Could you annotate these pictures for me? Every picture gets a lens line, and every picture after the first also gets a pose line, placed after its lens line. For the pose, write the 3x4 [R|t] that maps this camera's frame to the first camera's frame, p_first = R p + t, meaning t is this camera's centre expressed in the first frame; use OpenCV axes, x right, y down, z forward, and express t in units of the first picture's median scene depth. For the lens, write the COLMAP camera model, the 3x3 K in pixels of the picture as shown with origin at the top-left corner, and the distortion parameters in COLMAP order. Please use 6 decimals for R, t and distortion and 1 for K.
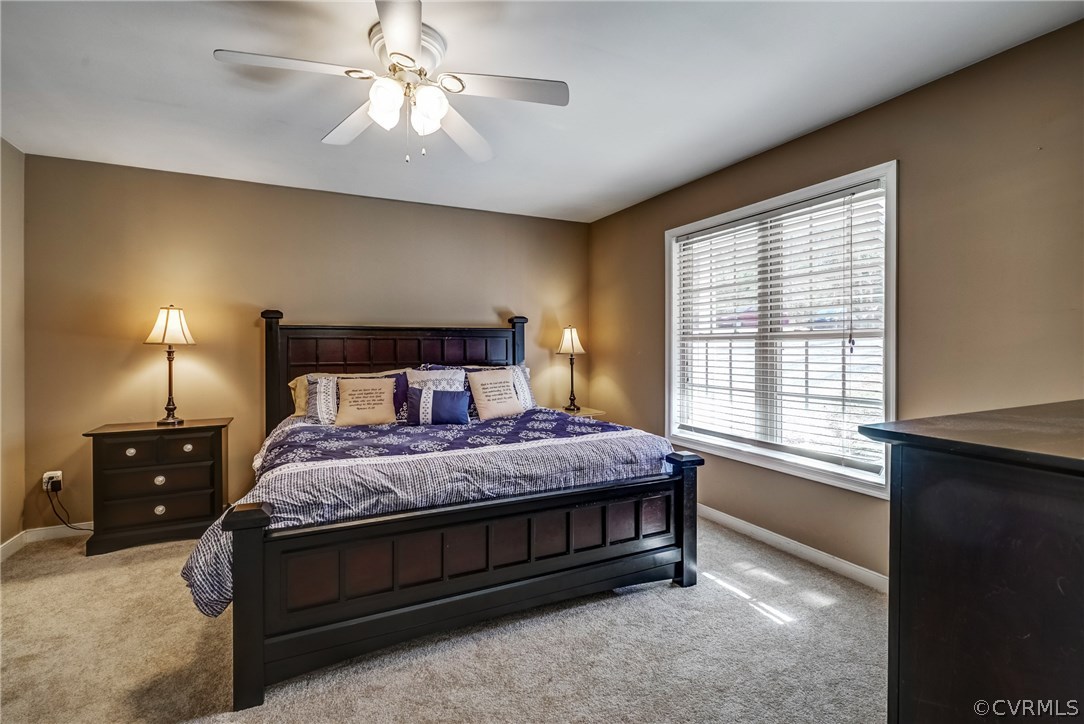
lens RADIAL K [[494.7, 0, 539.9], [0, 494.7, 354.4], [0, 0, 1]] dist [-0.005627, 0.000477]
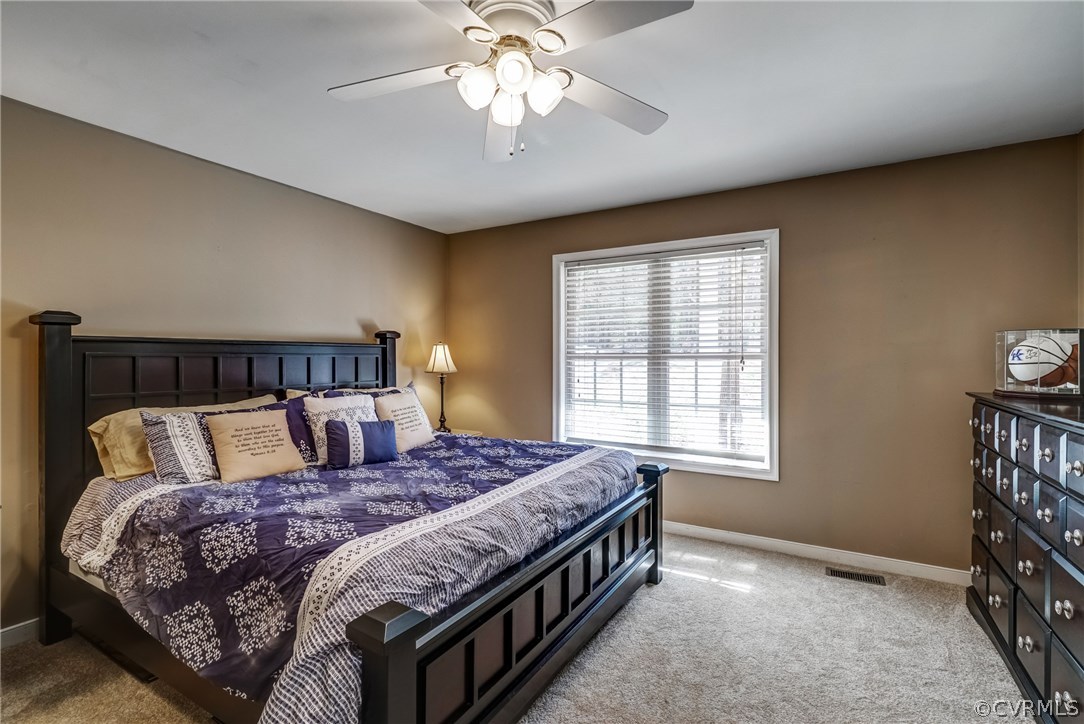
lens RADIAL K [[494.7, 0, 542.7], [0, 494.7, 362.0], [0, 0, 1]] dist [-0.005627, 0.000477]
pose [[0.838513, -0.003565, 0.544870, -0.388405], [0.009428, 0.999924, -0.007967, -0.015743], [-0.544800, 0.011818, 0.838483, 0.150471]]
